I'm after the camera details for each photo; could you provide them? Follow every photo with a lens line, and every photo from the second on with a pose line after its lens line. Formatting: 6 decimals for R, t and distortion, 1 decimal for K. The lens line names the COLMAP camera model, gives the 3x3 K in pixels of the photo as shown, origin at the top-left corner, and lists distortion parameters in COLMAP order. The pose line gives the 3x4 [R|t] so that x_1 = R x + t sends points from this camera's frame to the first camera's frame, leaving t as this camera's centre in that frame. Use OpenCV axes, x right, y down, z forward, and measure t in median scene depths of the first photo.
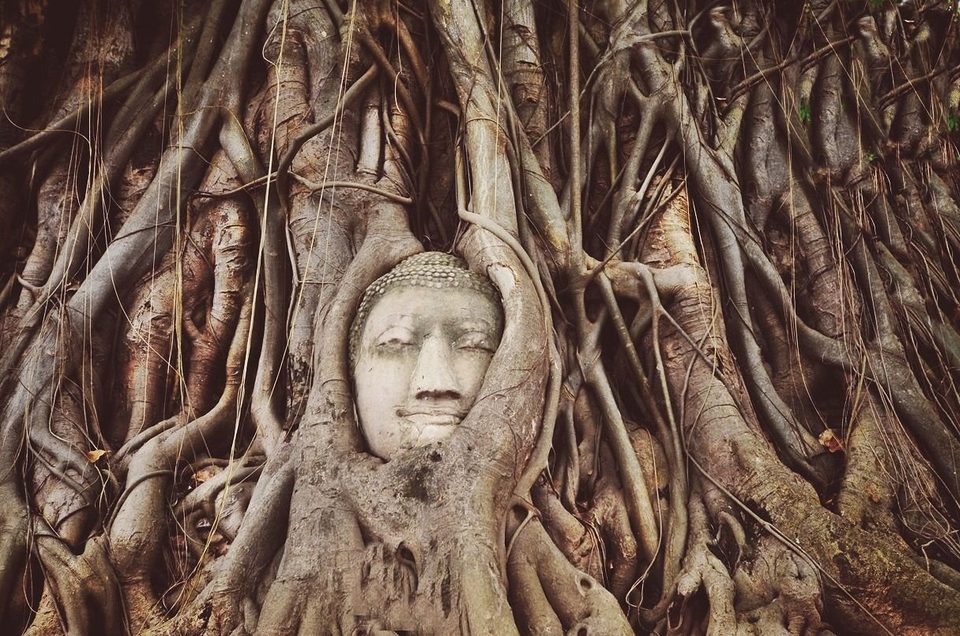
lens RADIAL K [[922.7, 0, 480.0], [0, 922.7, 318.0], [0, 0, 1]] dist [0.000384, -0.004943]
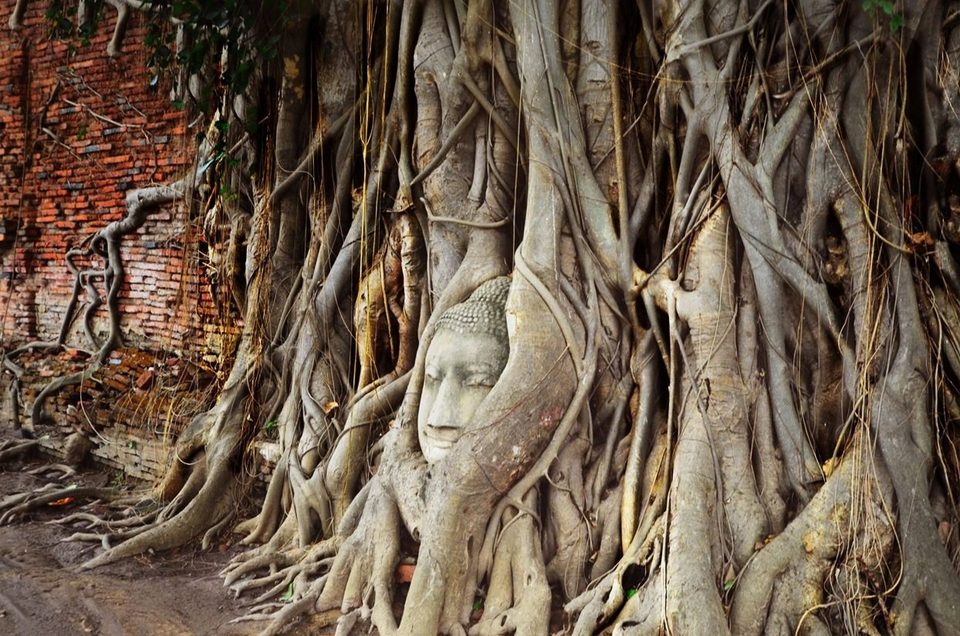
lens RADIAL K [[922.7, 0, 480.0], [0, 922.7, 318.0], [0, 0, 1]] dist [0.000384, -0.004943]
pose [[0.799361, 0.047581, -0.598965, 0.621223], [0.128576, 0.960223, 0.247873, -0.307257], [0.586933, -0.275152, 0.761446, 0.033117]]
